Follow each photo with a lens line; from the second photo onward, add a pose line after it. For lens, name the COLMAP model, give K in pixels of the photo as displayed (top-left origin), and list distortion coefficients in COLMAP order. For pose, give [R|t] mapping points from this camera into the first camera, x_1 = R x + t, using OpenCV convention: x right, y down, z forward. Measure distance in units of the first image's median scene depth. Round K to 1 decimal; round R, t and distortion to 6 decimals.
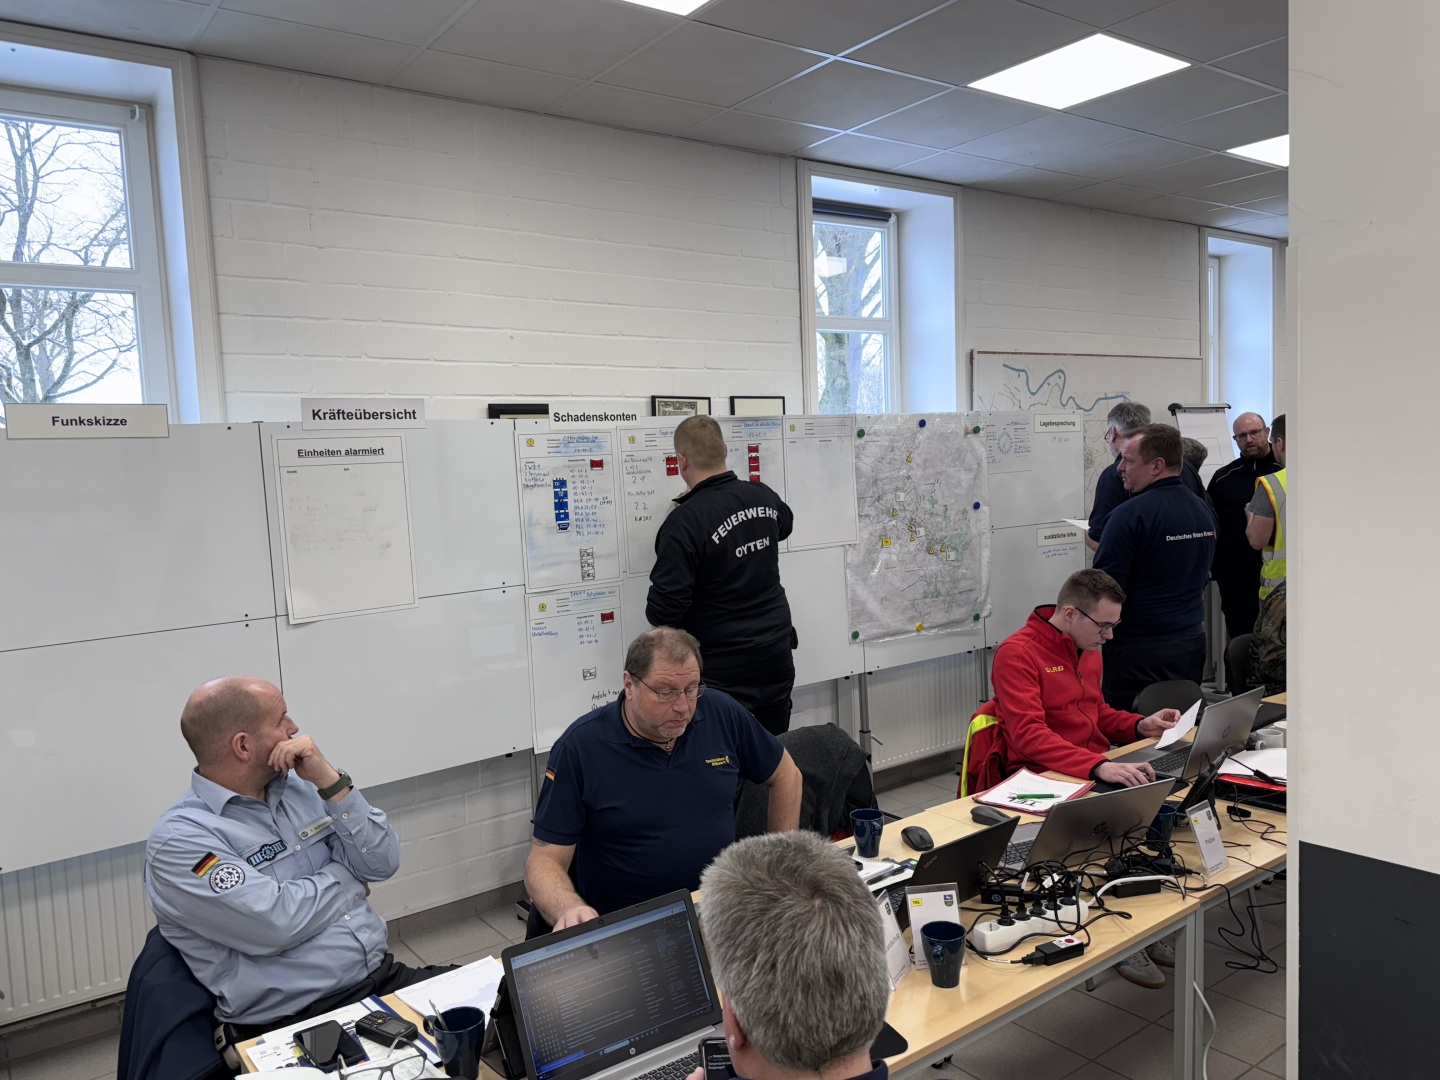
lens RADIAL K [[1080.6, 0, 716.8], [0, 1080.6, 537.3], [0, 0, 1]] dist [0.014239, 0.000596]
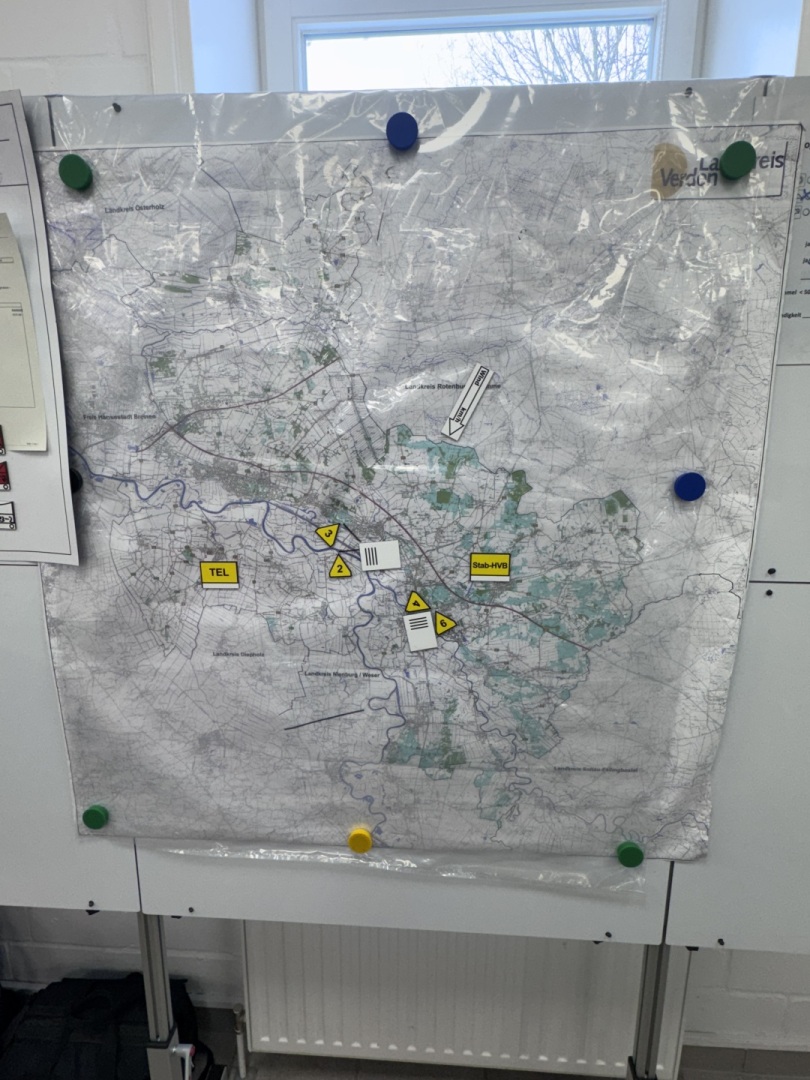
lens RADIAL K [[564.8, 0, 404.3], [0, 564.8, 544.2], [0, 0, 1]] dist [-0.002864, -0.000066]
pose [[0.765833, 0.183262, -0.616372, 0.283796], [-0.086274, 0.979146, 0.183929, -0.035896], [0.637225, -0.087682, 0.765673, 0.880813]]
